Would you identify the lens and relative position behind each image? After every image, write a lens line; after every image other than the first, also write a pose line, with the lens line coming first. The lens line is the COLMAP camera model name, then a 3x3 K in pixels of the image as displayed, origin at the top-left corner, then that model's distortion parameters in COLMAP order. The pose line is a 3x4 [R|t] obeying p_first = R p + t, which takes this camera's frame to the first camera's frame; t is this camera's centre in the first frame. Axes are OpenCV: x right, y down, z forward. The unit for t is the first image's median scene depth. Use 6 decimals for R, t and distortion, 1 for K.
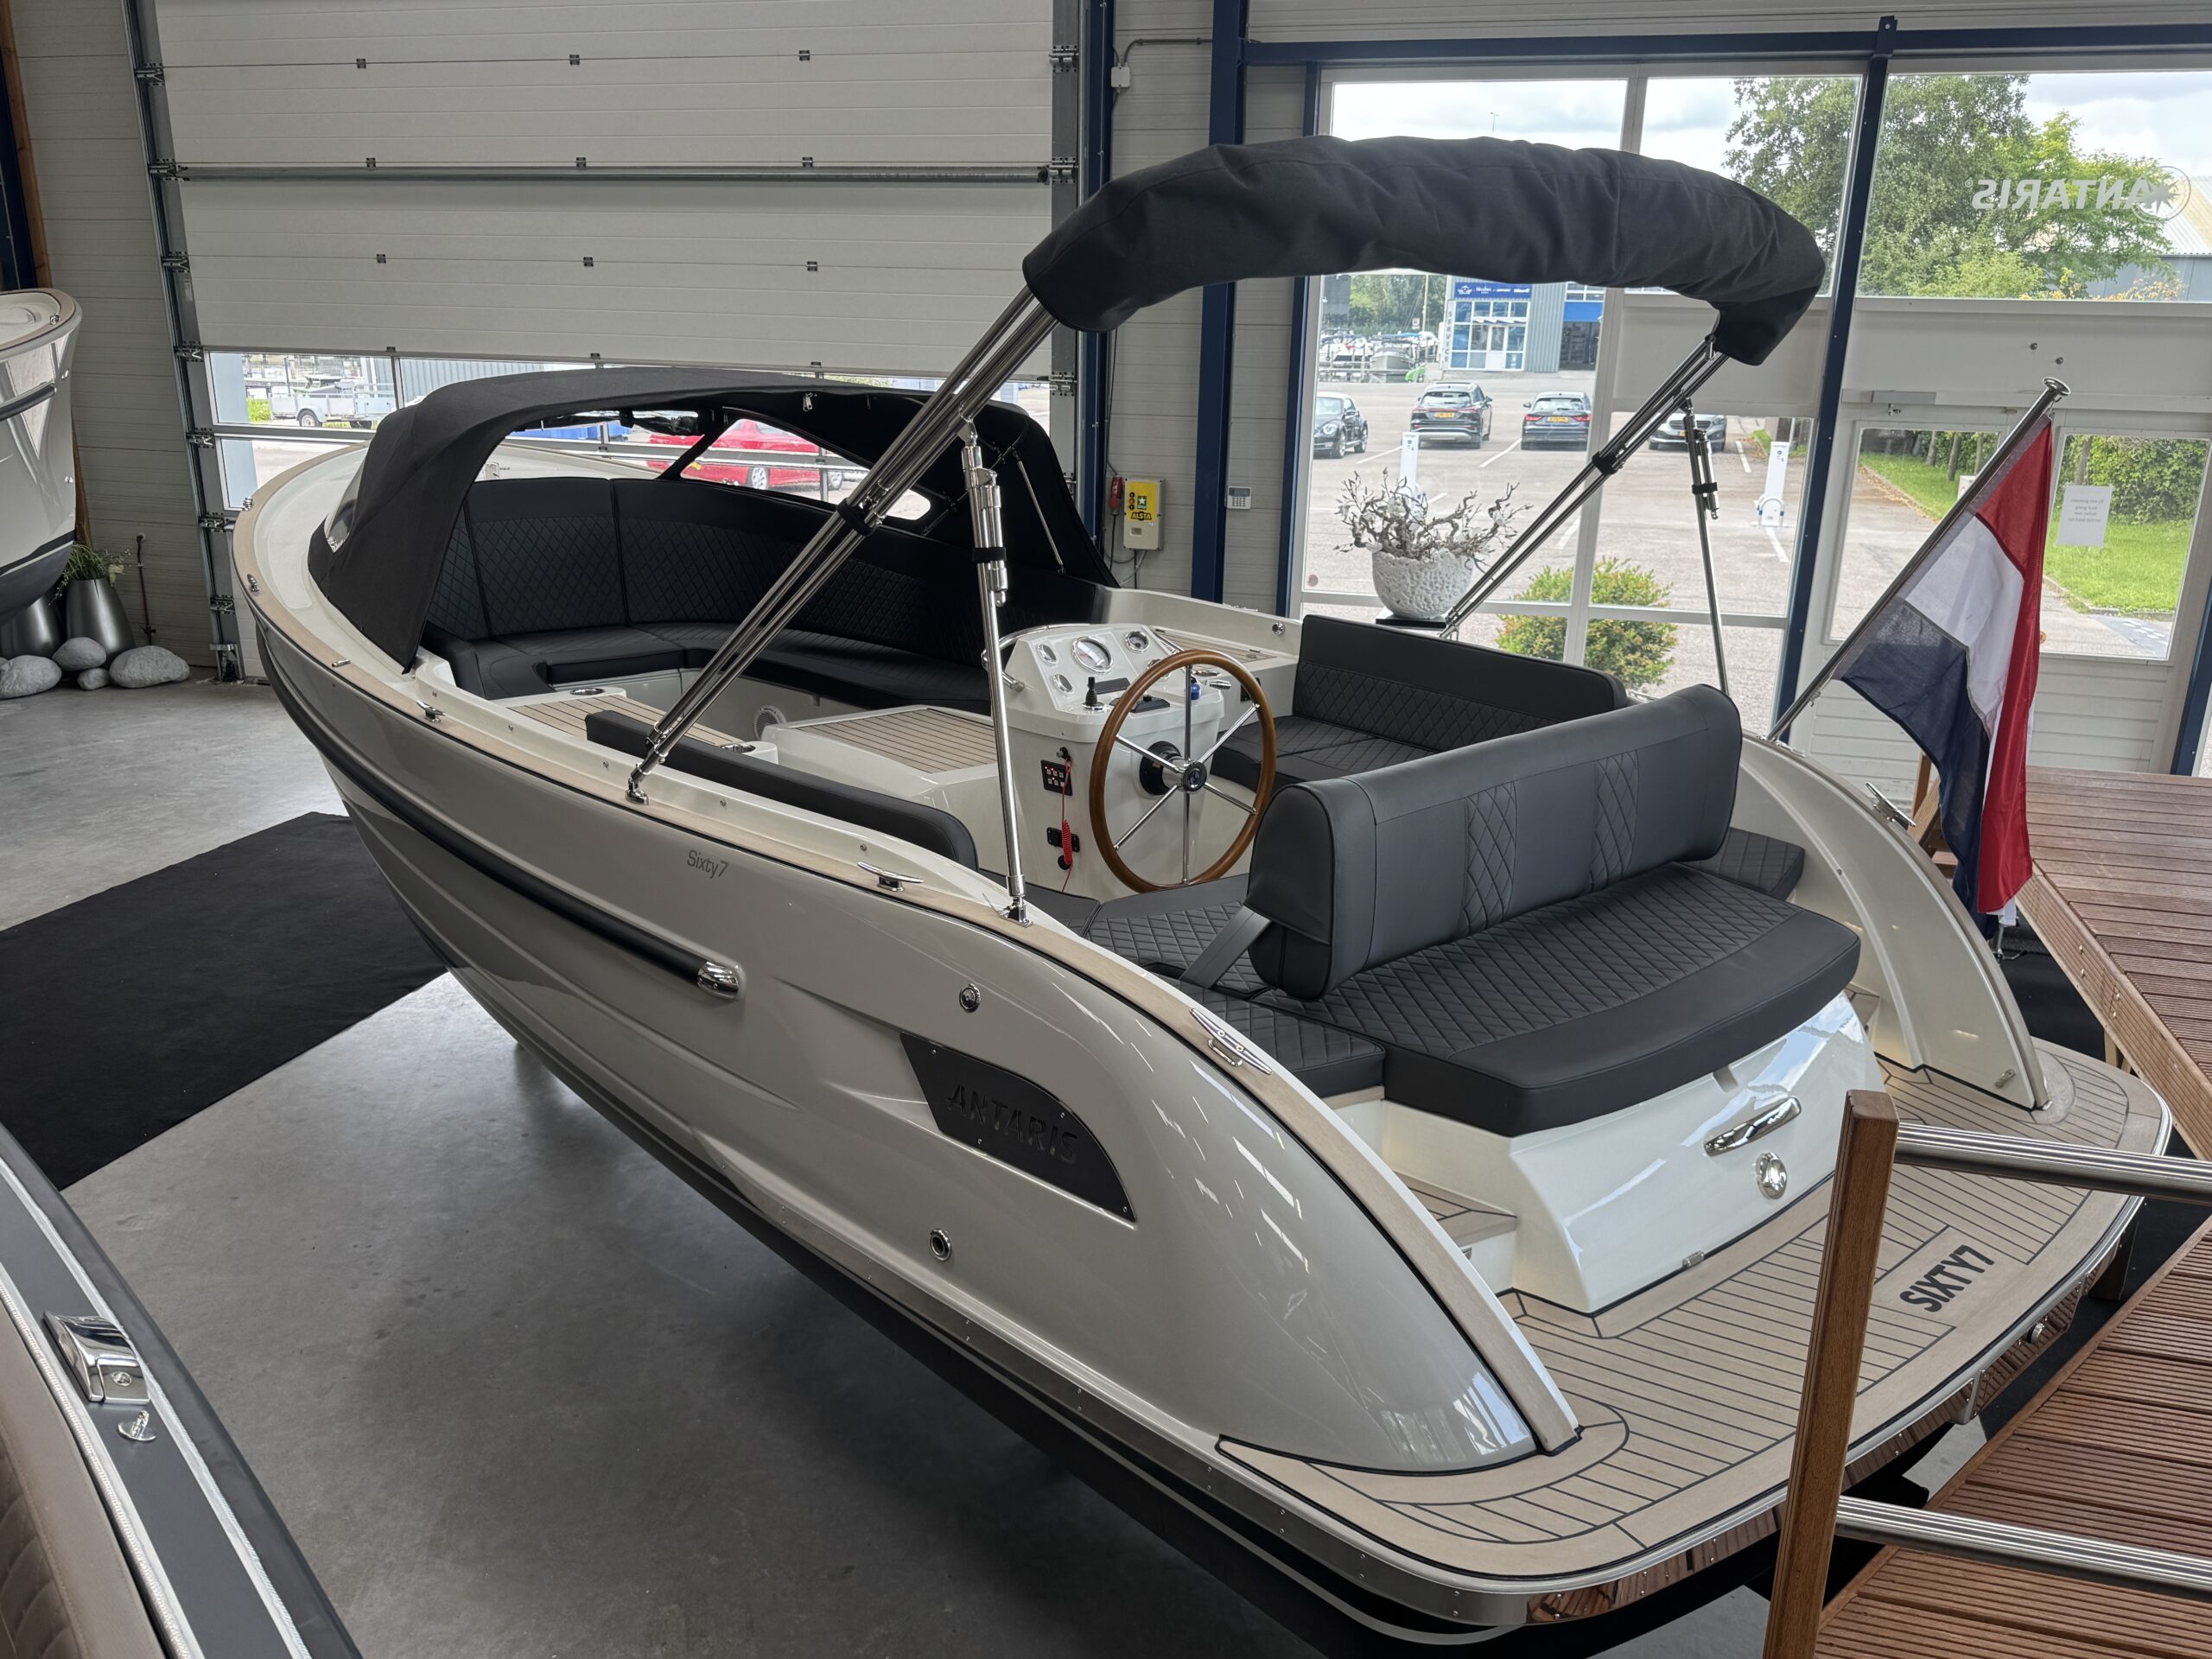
lens RADIAL K [[1673.8, 0, 1122.5], [0, 1673.8, 839.6], [0, 0, 1]] dist [0.022787, -0.003798]
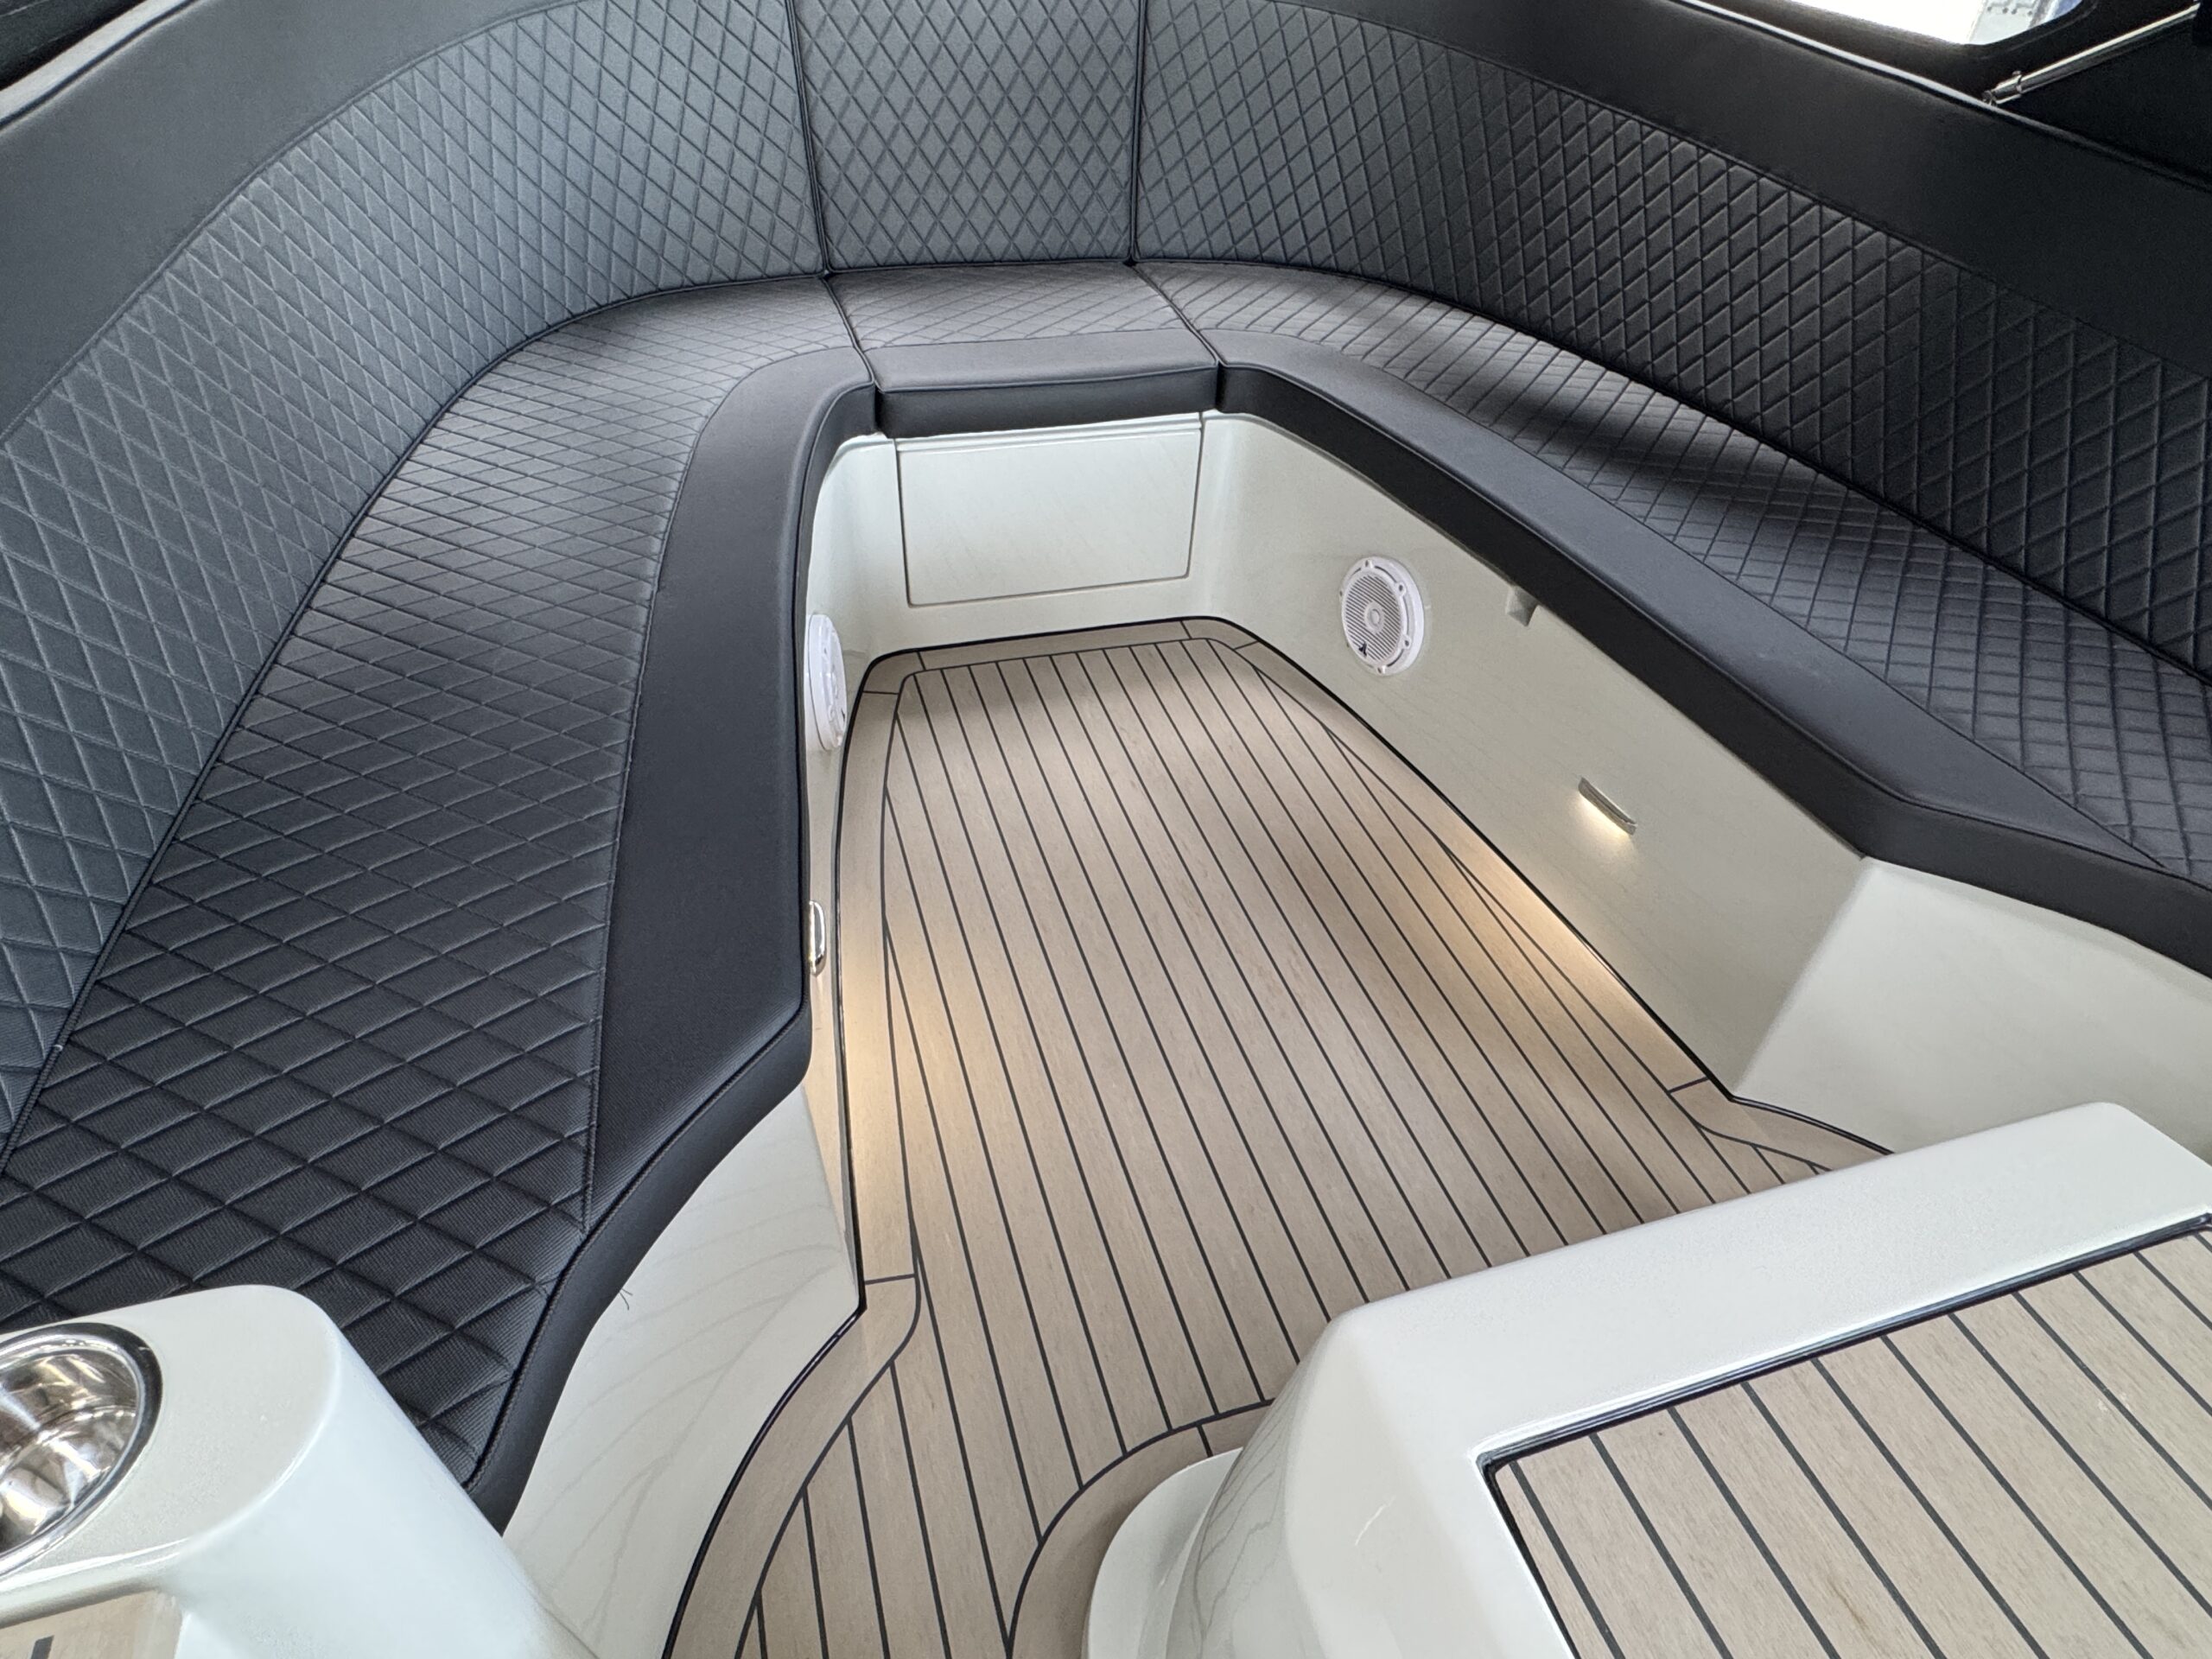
lens RADIAL K [[1236.8, 0, 1085.6], [0, 1236.8, 822.3], [0, 0, 1]] dist [0.000645, -0.003250]
pose [[0.905505, 0.282433, -0.316689, -0.166243], [-0.142256, 0.905179, 0.400517, -0.129881], [0.399779, -0.317619, 0.859822, 0.697300]]
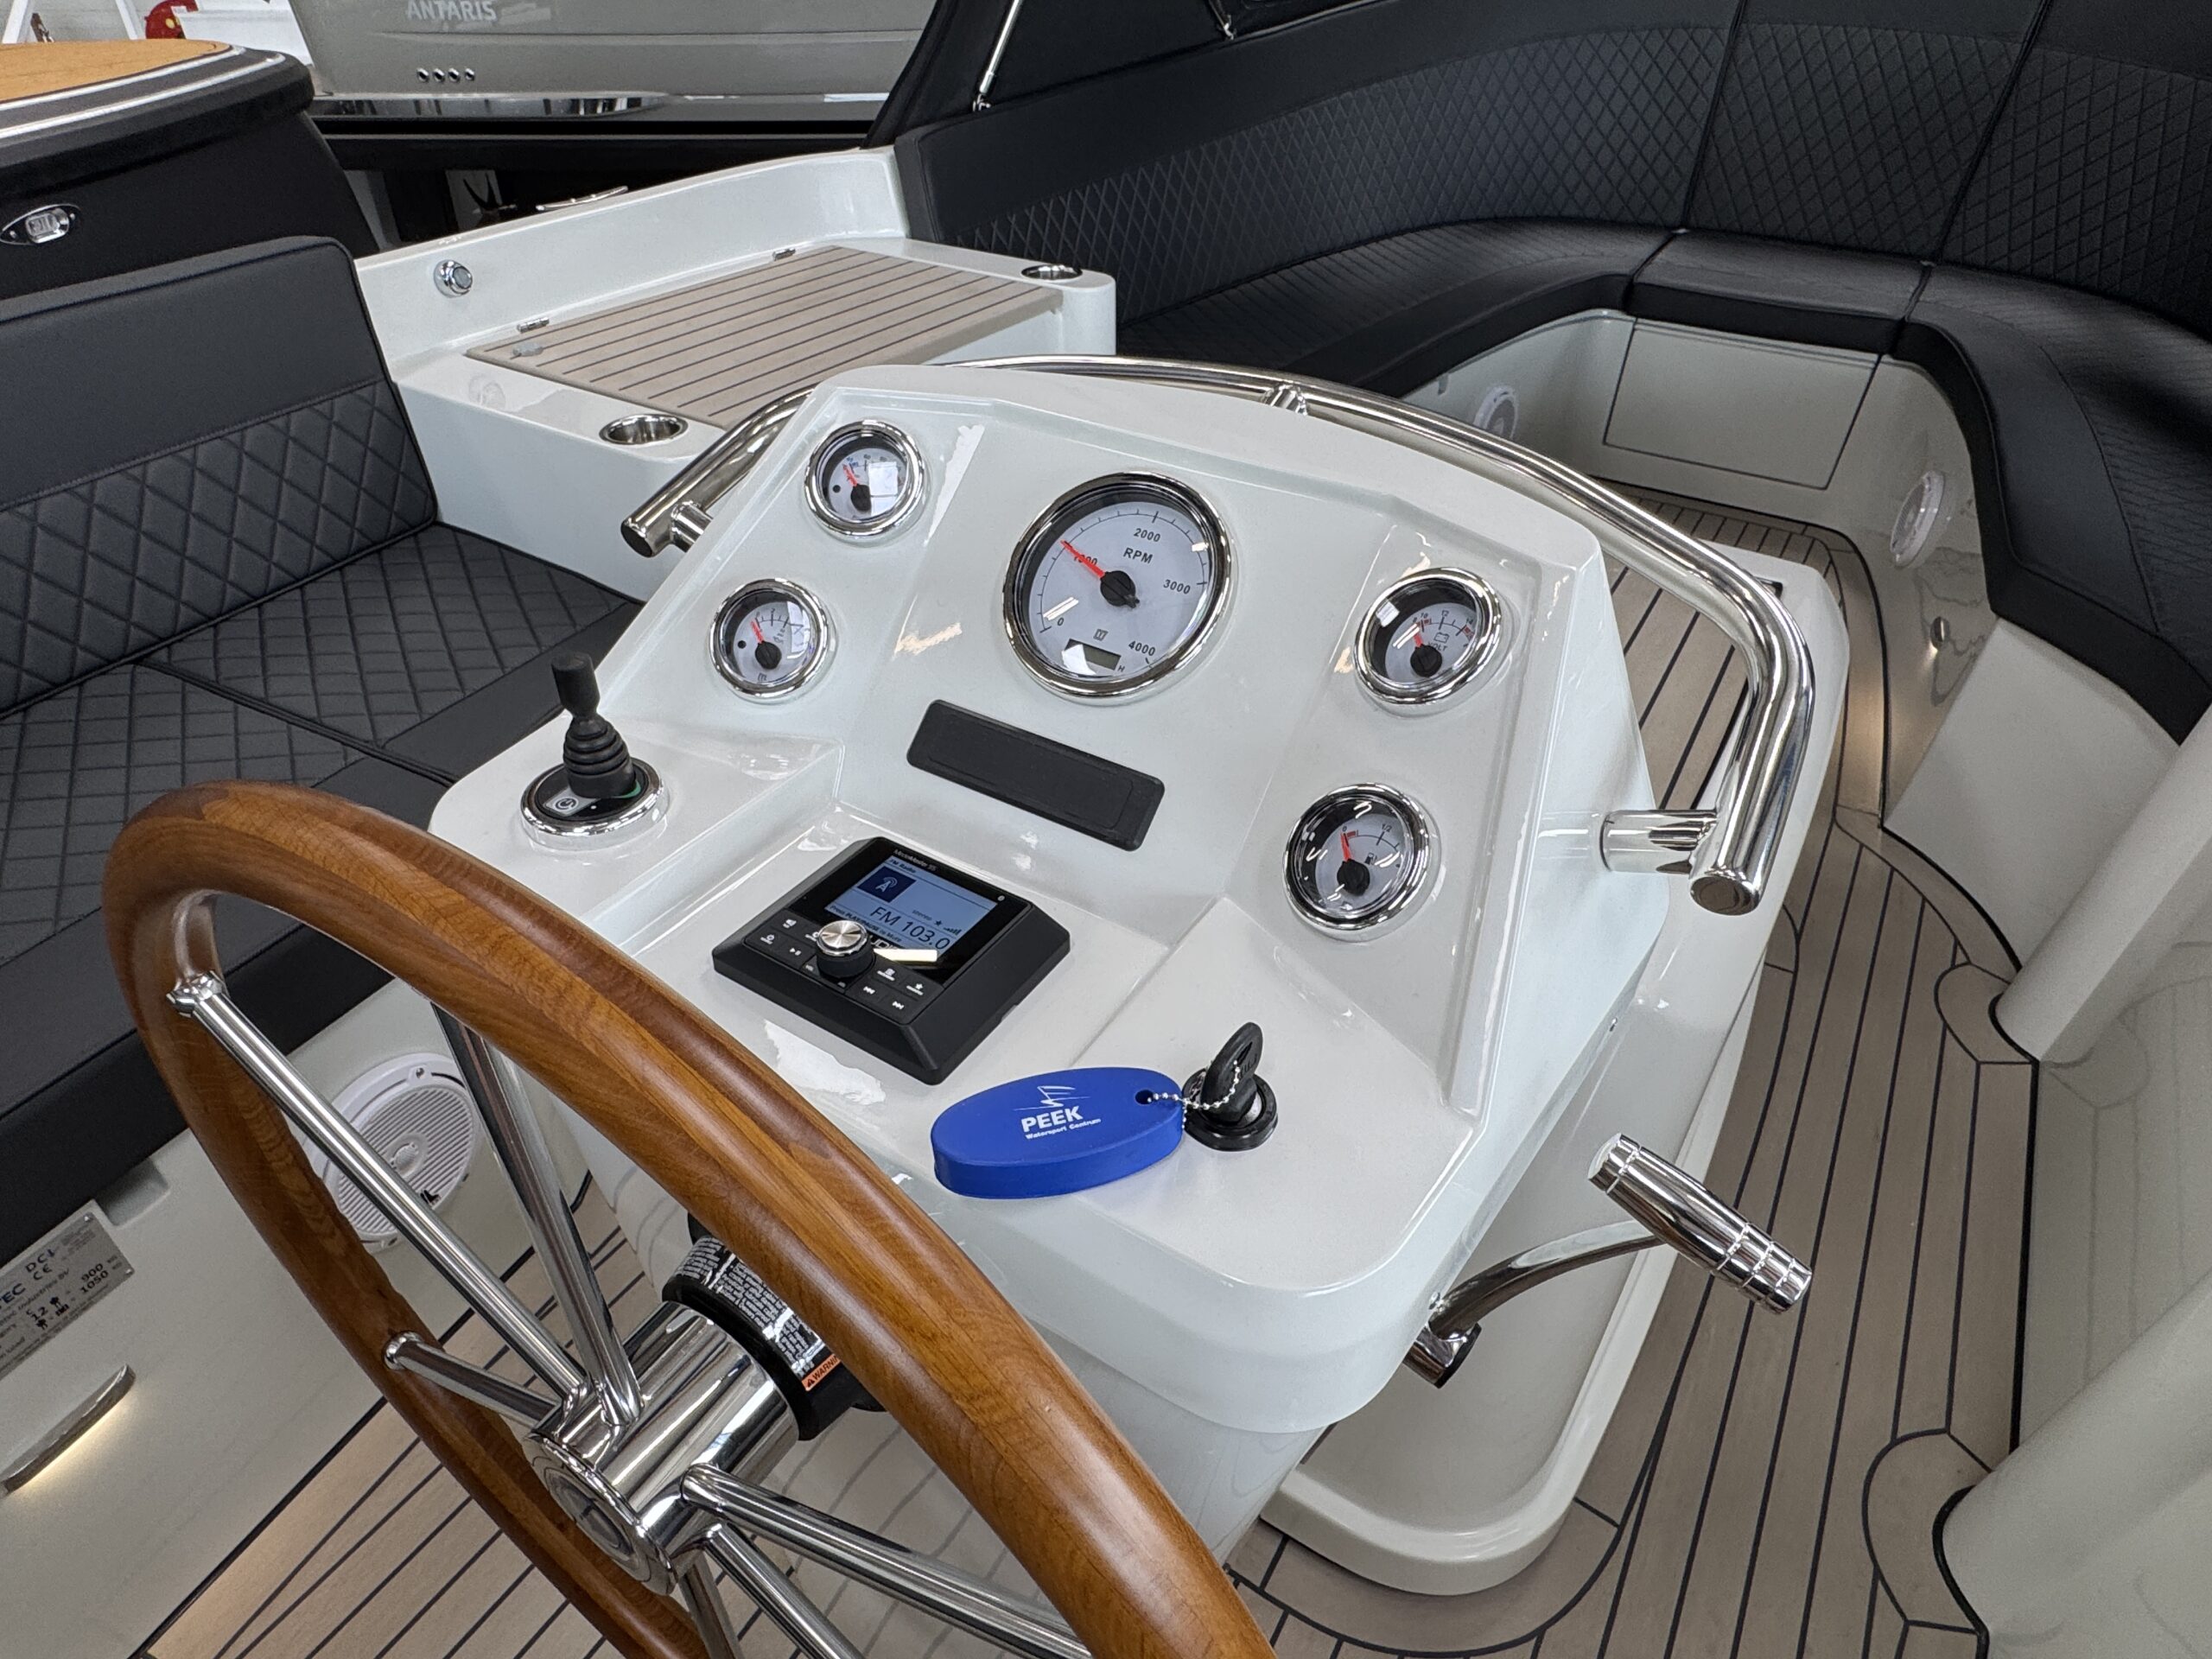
lens RADIAL K [[1236.8, 0, 1085.9], [0, 1236.8, 835.1], [0, 0, 1]] dist [0.000645, -0.003250]
pose [[0.259919, 0.572872, -0.777341, 0.071558], [-0.285690, 0.814592, 0.504799, -0.104980], [0.922401, 0.090872, 0.375391, 0.631450]]
